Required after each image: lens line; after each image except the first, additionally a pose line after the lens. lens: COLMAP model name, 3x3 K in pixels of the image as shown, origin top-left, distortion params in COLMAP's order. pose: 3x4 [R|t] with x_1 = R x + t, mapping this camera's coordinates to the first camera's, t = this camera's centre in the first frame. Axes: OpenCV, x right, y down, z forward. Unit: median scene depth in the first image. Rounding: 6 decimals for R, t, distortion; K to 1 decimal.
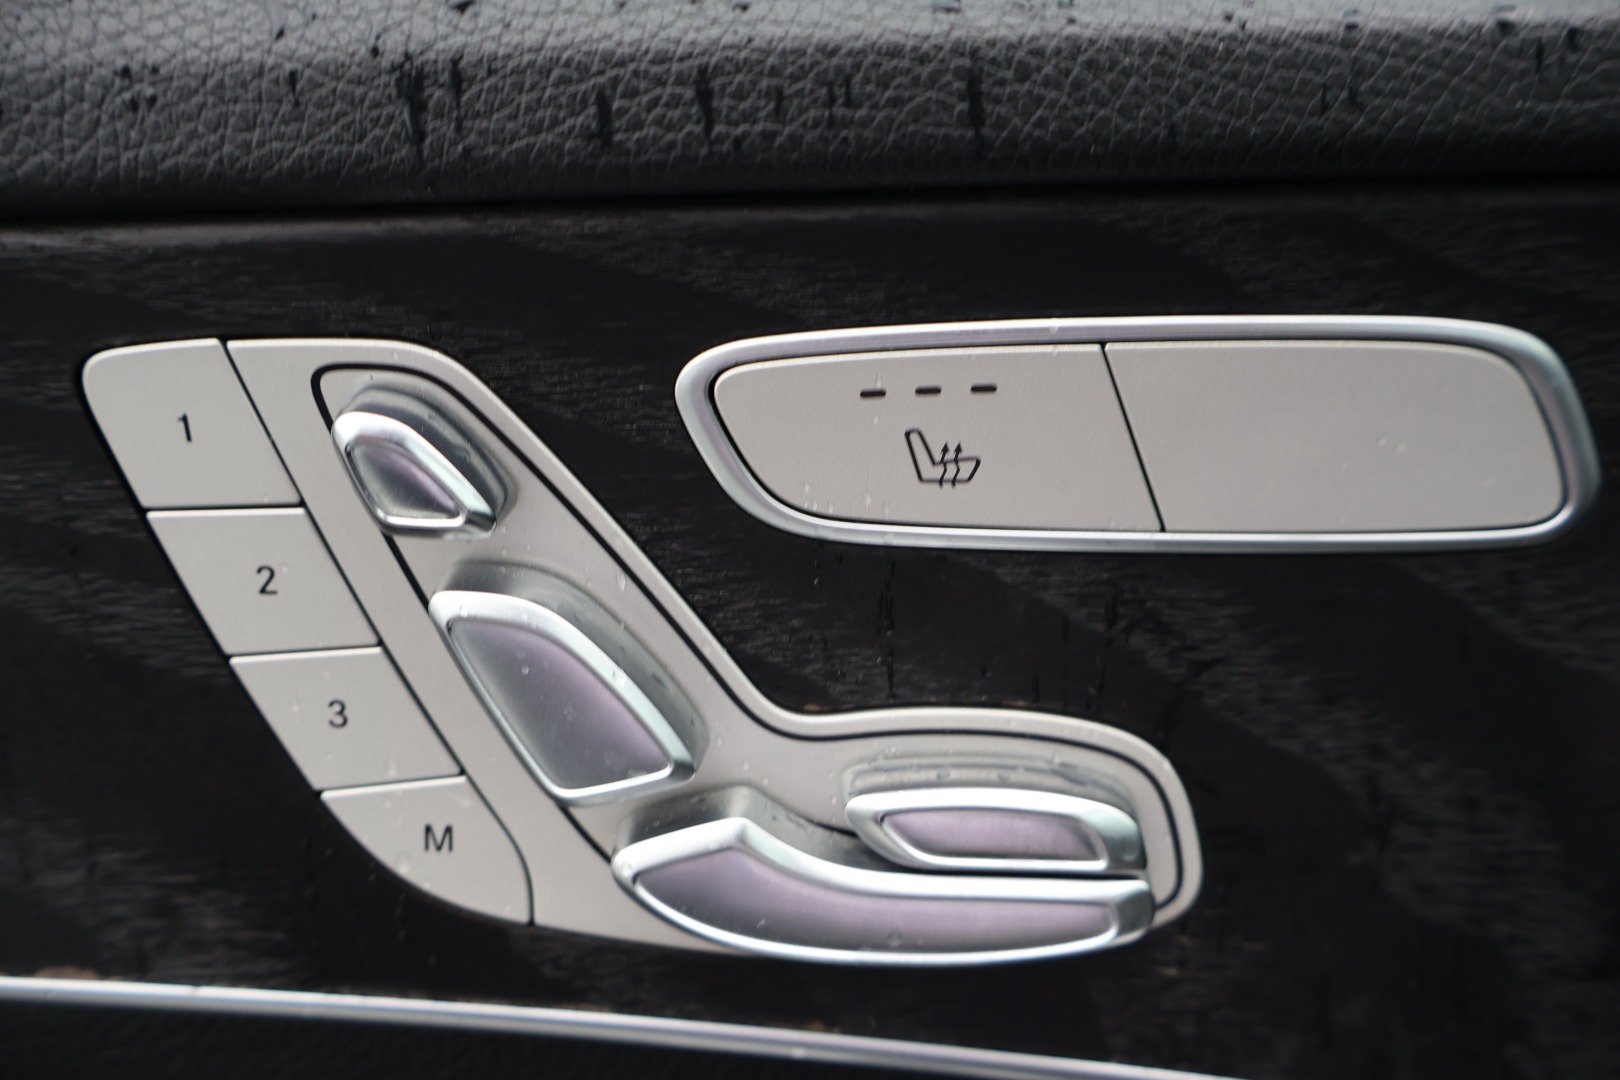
lens RADIAL K [[1356.8, 0, 807.2], [0, 1356.8, 539.8], [0, 0, 1]] dist [-0.002912, 0.006192]
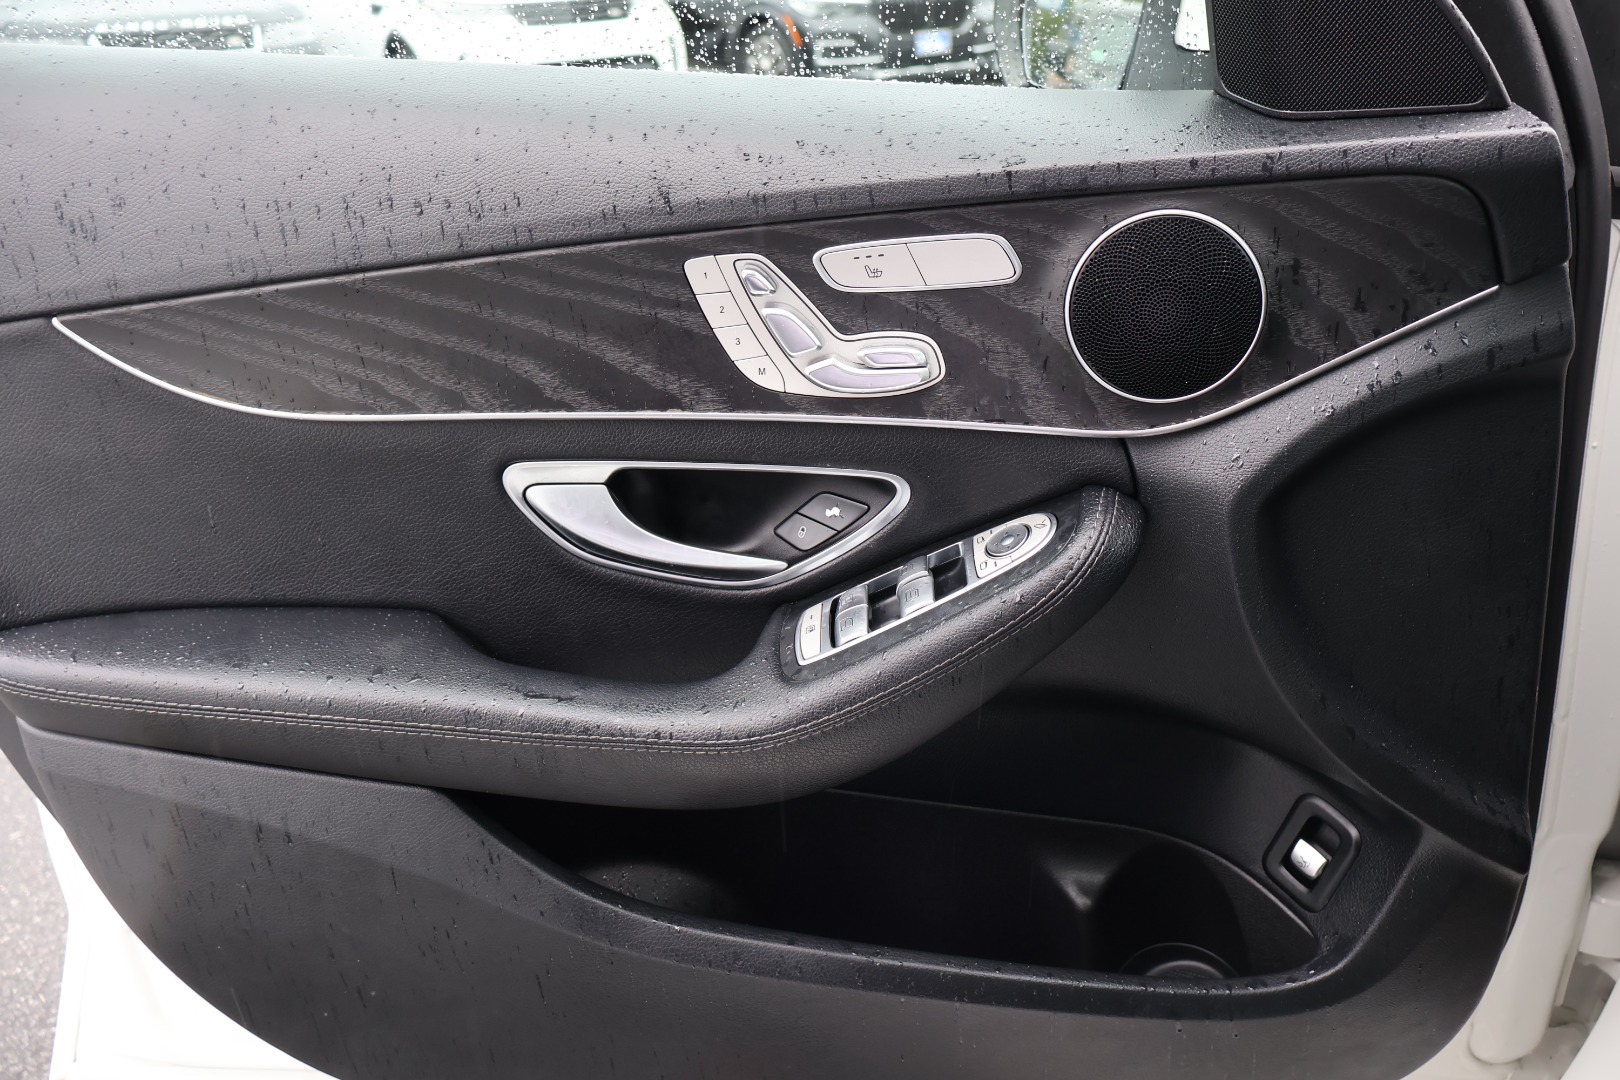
lens RADIAL K [[1356.8, 0, 812.2], [0, 1356.8, 535.4], [0, 0, 1]] dist [-0.002912, 0.006192]
pose [[0.994207, -0.044527, -0.097830, 0.288327], [0.057010, 0.990036, 0.128759, 0.205548], [0.091122, -0.133590, 0.986839, -3.414838]]
